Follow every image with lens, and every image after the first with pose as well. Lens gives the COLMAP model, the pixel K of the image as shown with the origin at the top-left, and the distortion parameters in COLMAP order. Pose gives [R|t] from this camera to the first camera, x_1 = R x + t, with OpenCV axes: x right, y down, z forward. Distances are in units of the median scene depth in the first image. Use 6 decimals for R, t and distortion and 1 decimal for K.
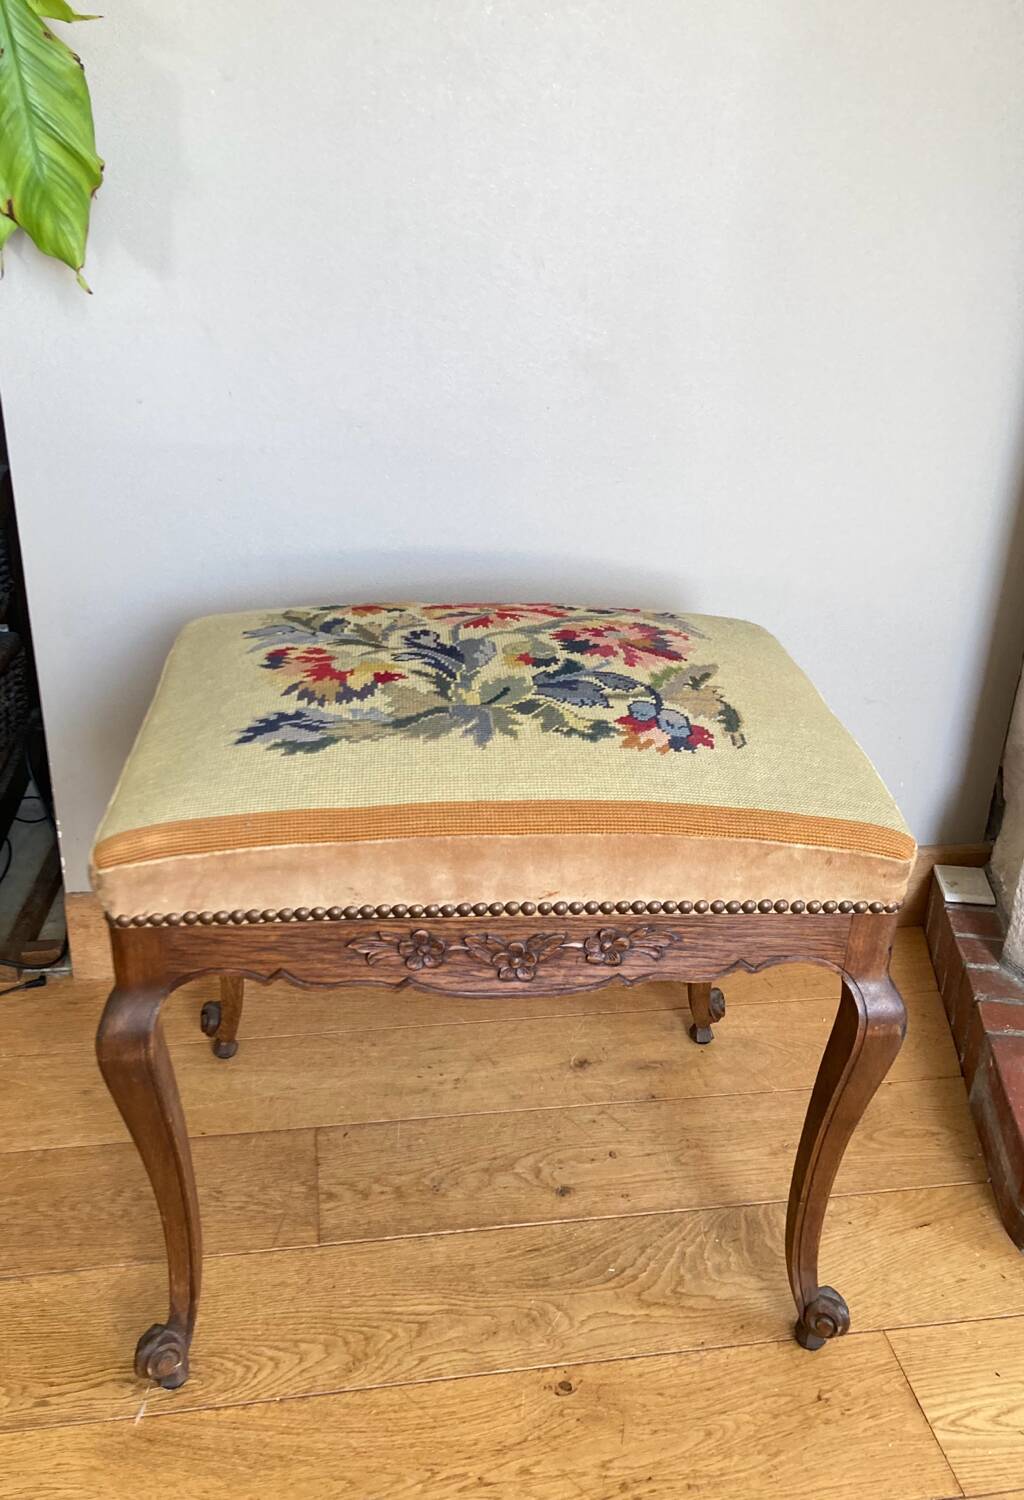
lens RADIAL K [[1234.1, 0, 515.7], [0, 1234.1, 720.3], [0, 0, 1]] dist [0.009553, 0.005084]
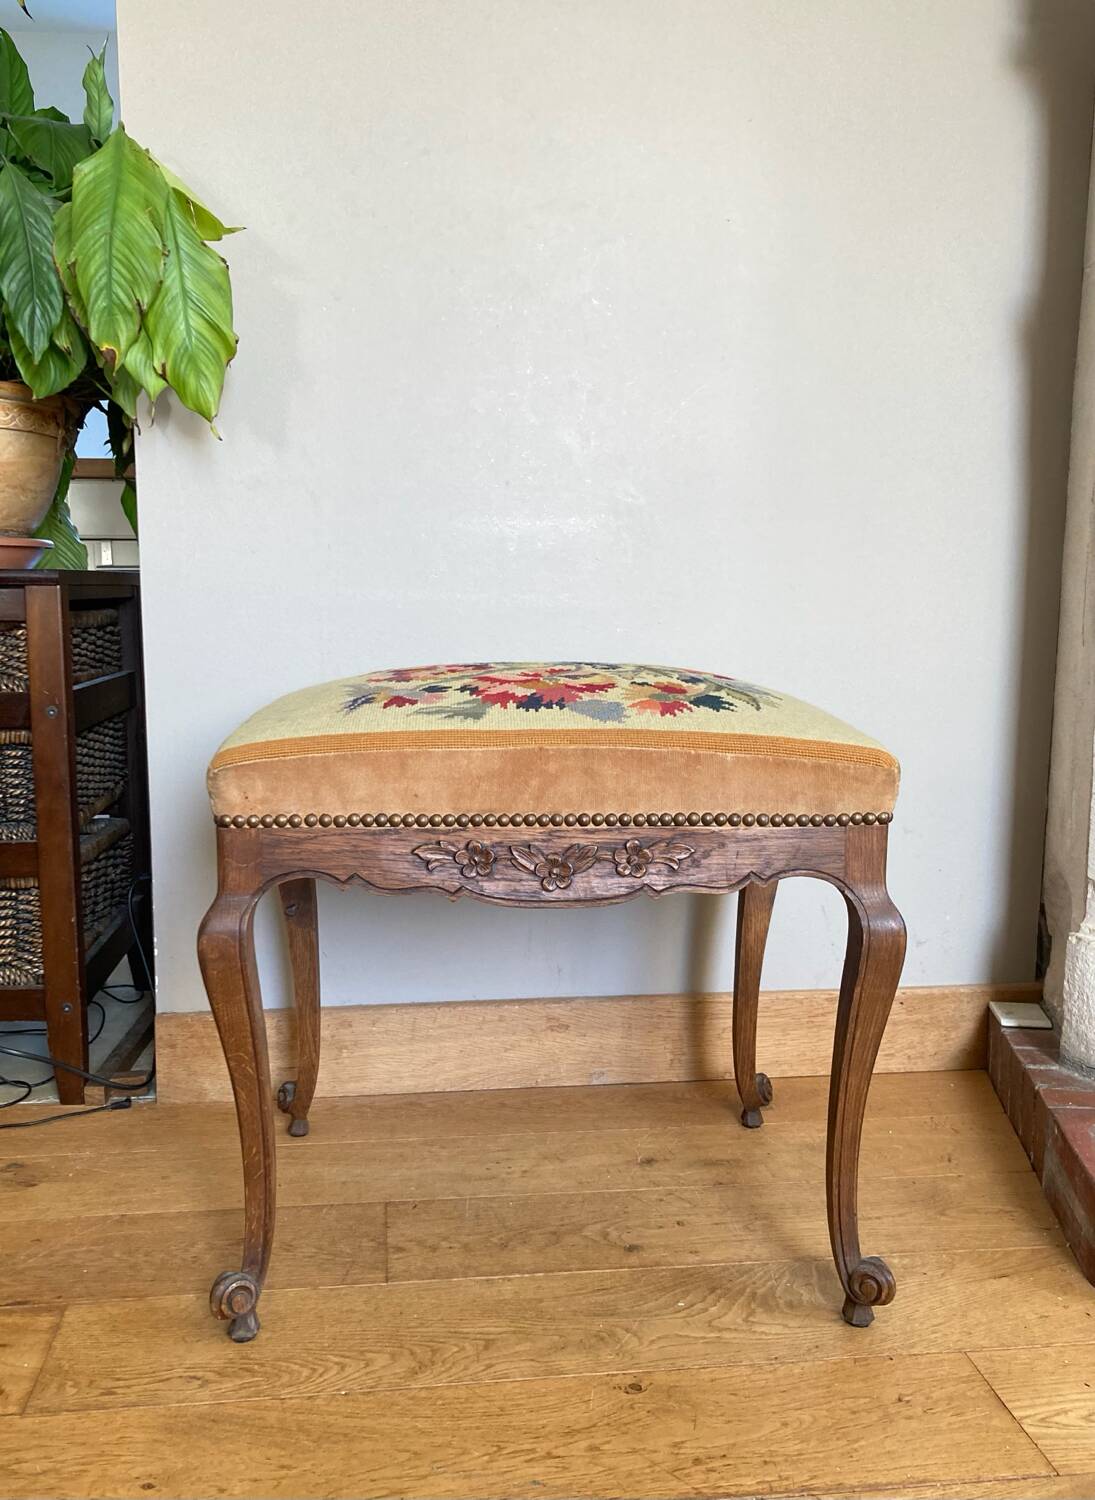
lens RADIAL K [[1208.5, 0, 530.0], [0, 1208.5, 776.2], [0, 0, 1]] dist [0.003310, 0.014112]
pose [[0.998715, -0.024559, -0.044341, 0.011073], [0.011157, 0.959837, -0.280336, 0.330938], [0.049445, 0.279481, 0.958877, -0.052572]]
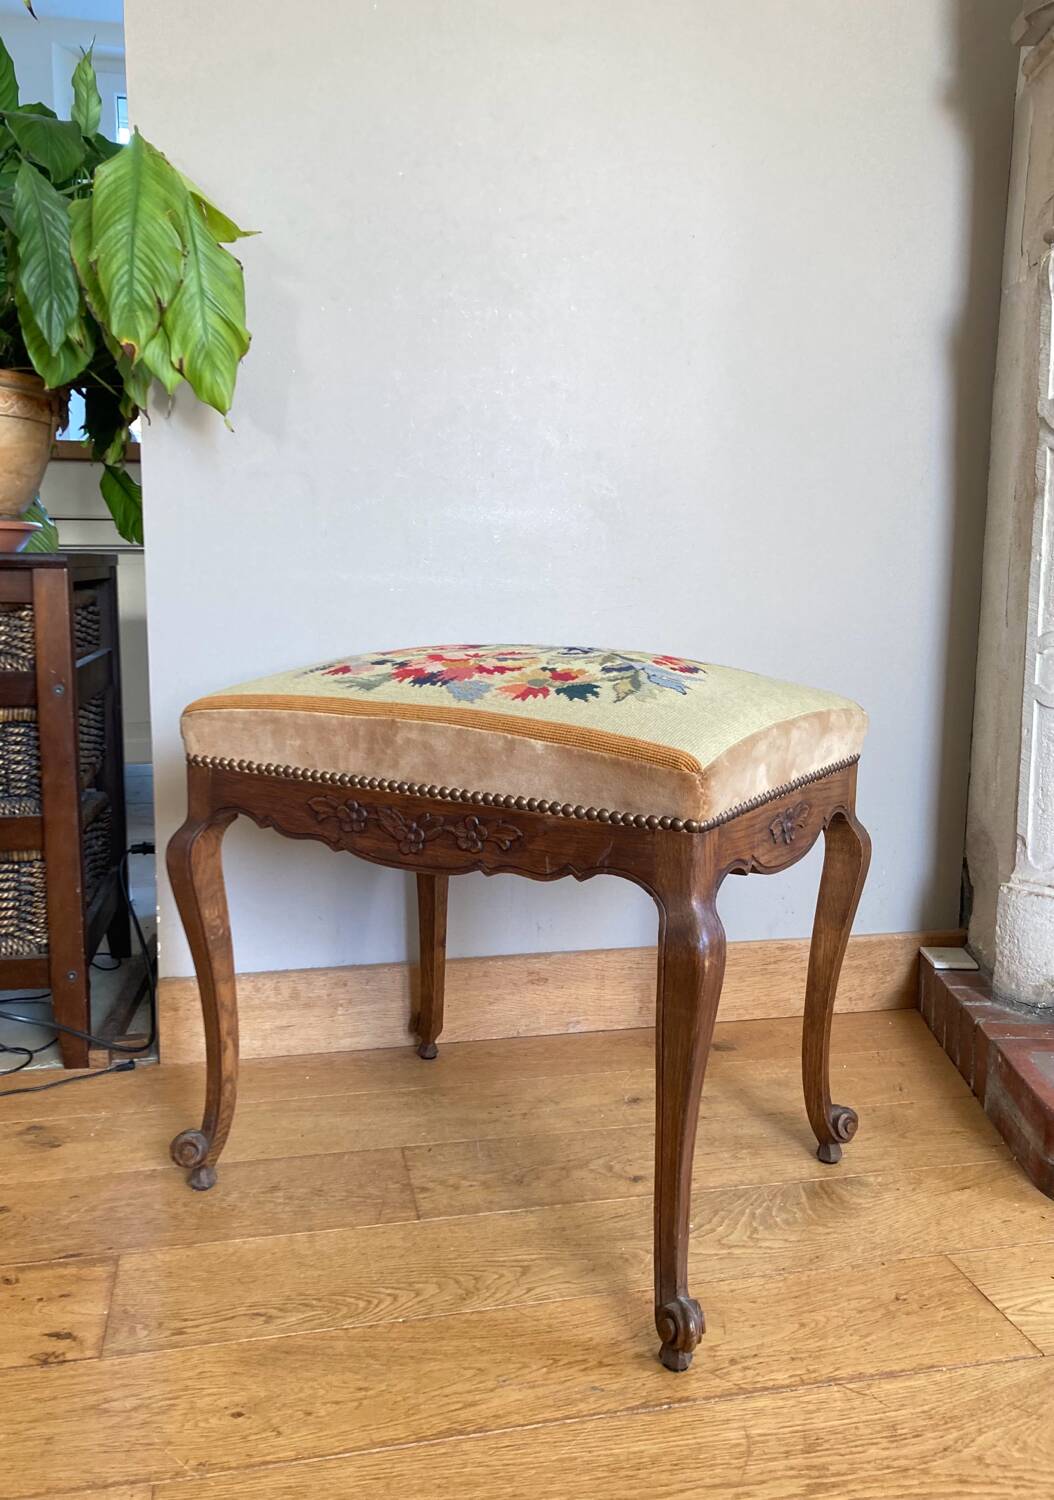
lens RADIAL K [[1159.6, 0, 526.1], [0, 1159.6, 748.4], [0, 0, 1]] dist [0.008255, 0.011801]
pose [[0.998087, -0.033433, 0.052001, -0.113686], [0.046488, 0.960371, -0.274822, 0.336882], [-0.040752, 0.276713, 0.960088, -0.098884]]
